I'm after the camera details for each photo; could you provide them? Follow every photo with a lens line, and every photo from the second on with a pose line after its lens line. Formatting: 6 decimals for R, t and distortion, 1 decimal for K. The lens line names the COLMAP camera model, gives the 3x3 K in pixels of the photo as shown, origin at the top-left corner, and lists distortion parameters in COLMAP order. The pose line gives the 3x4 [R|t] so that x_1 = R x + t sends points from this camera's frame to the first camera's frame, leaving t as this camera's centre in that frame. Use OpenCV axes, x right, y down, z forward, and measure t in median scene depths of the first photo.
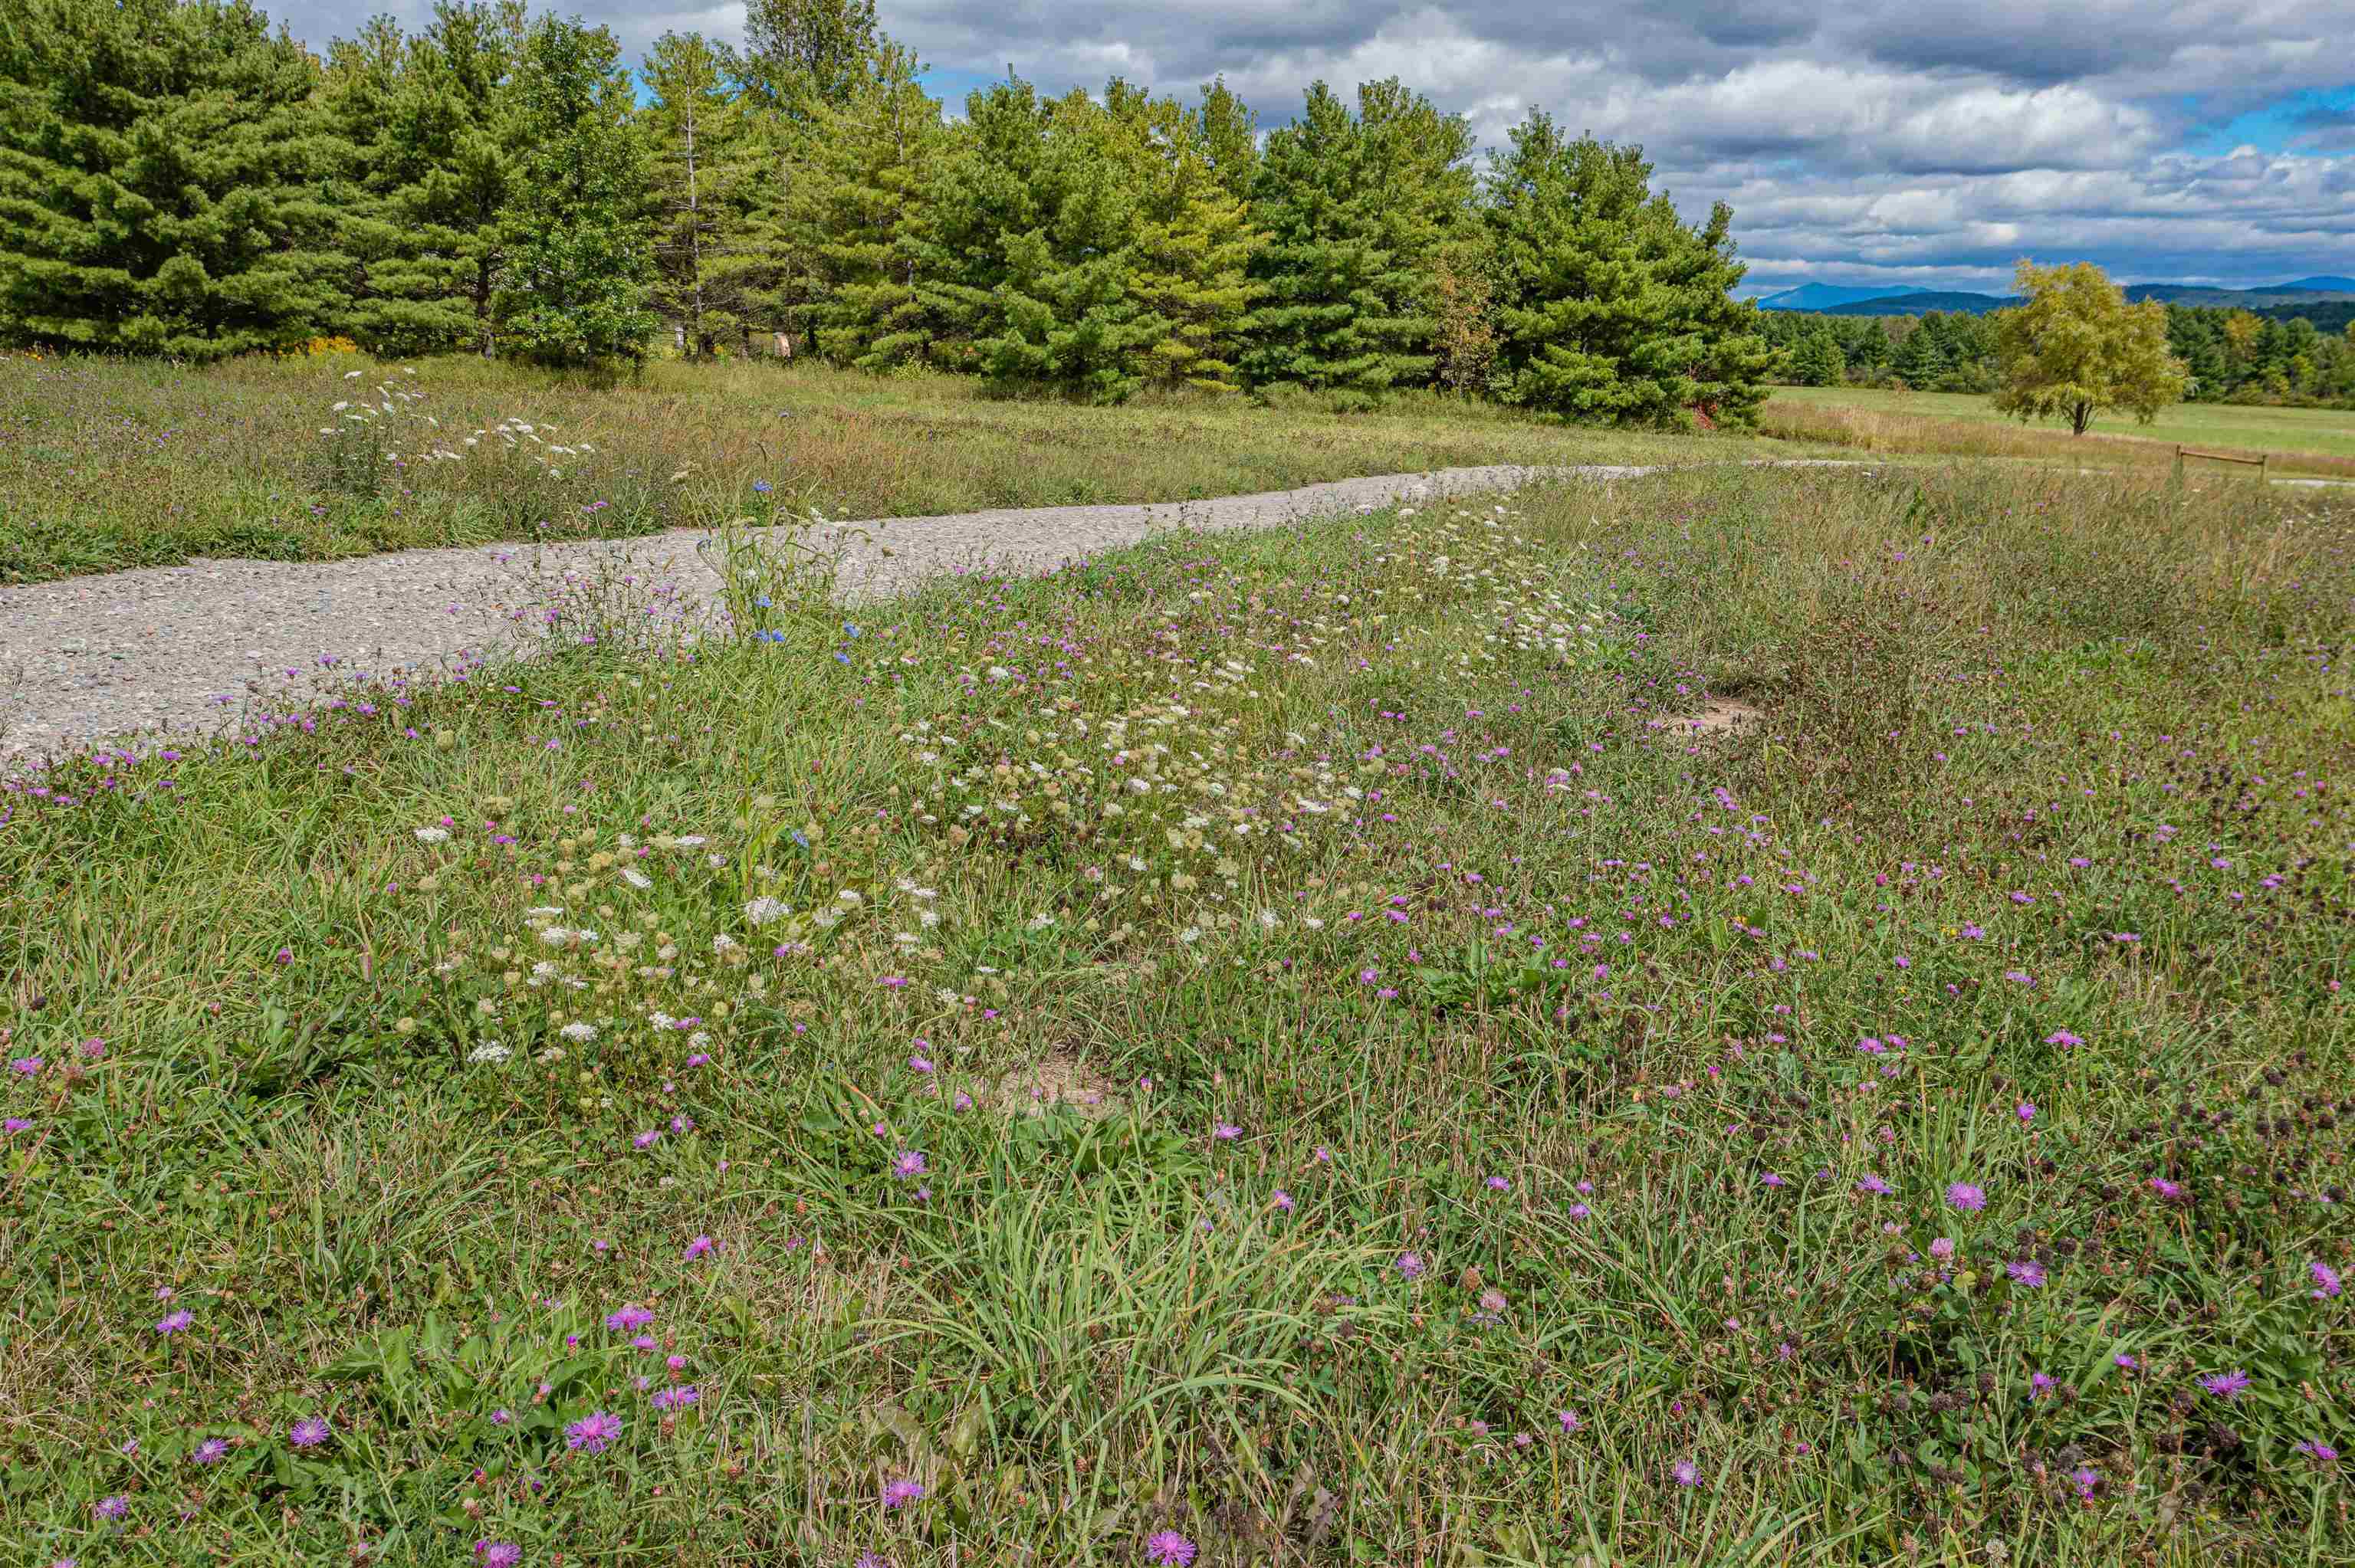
lens RADIAL K [[1889.8, 0, 1145.7], [0, 1889.8, 784.5], [0, 0, 1]] dist [-0.017917, -0.006713]
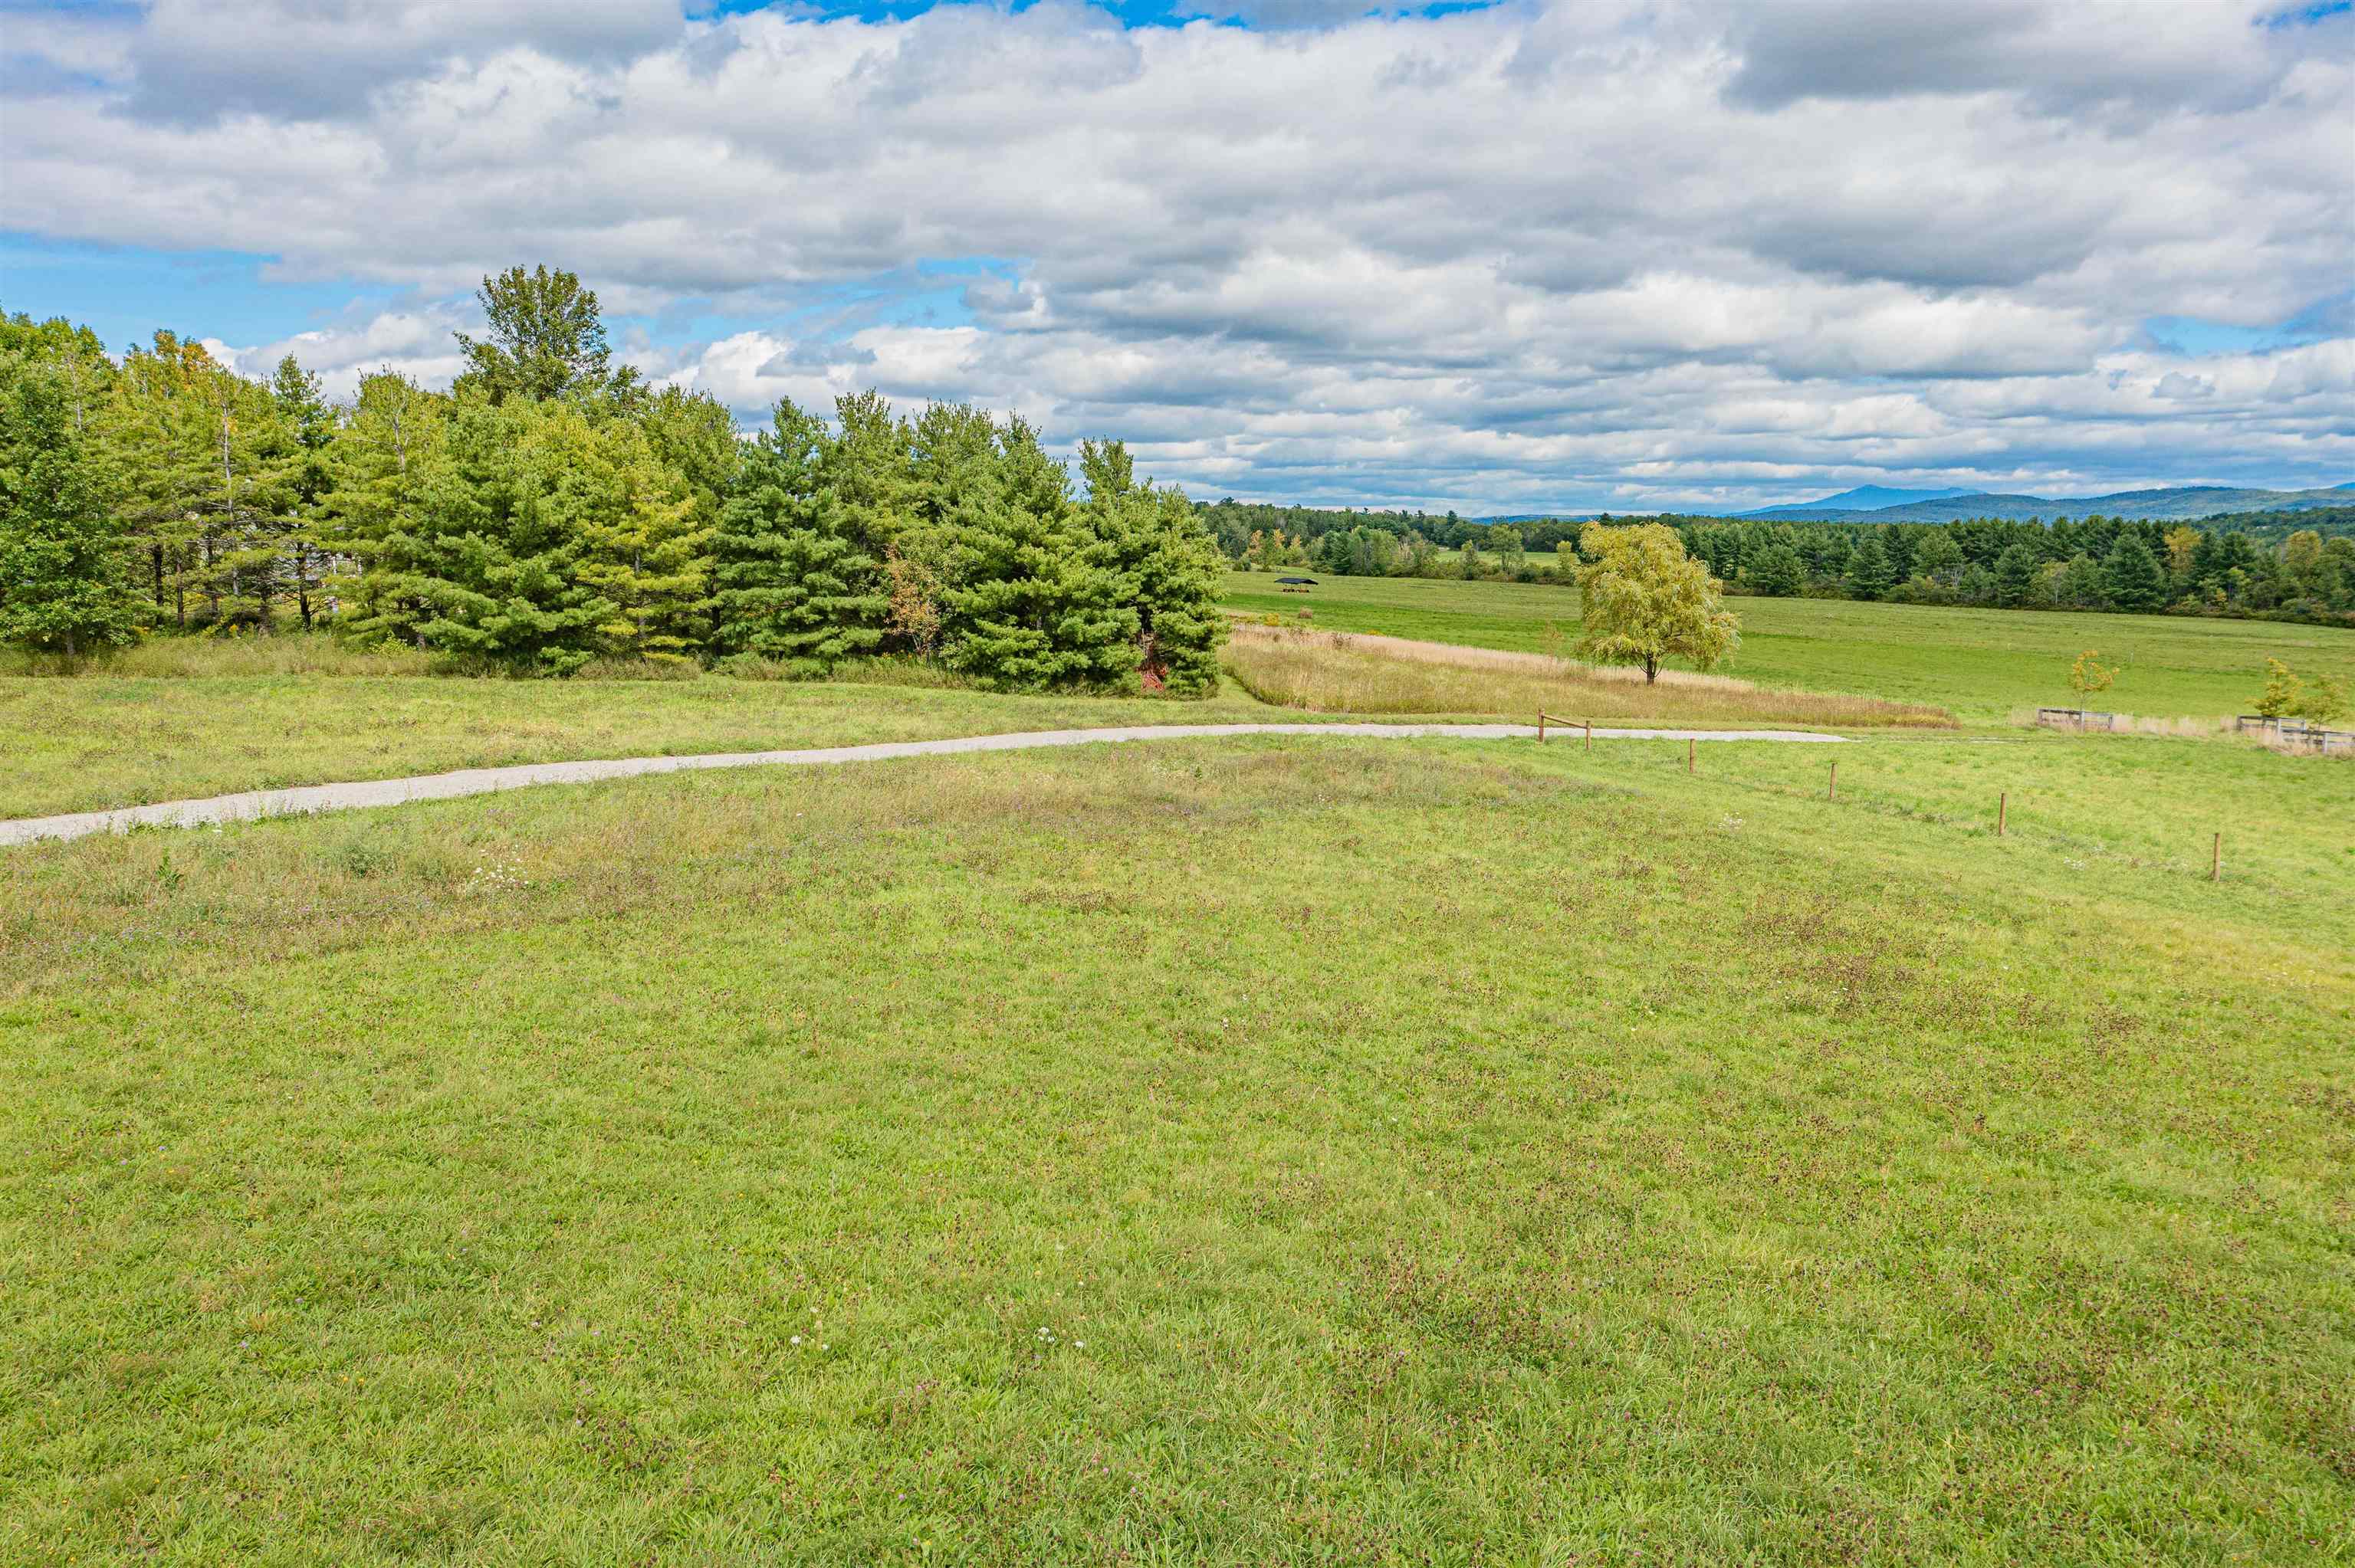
lens RADIAL K [[1889.8, 0, 1145.7], [0, 1889.8, 784.5], [0, 0, 1]] dist [-0.017917, -0.006713]
pose [[0.999233, 0.006632, -0.038606, 0.358506], [-0.010498, 0.994849, -0.100820, -0.019600], [0.037738, 0.101148, 0.994155, -0.125543]]
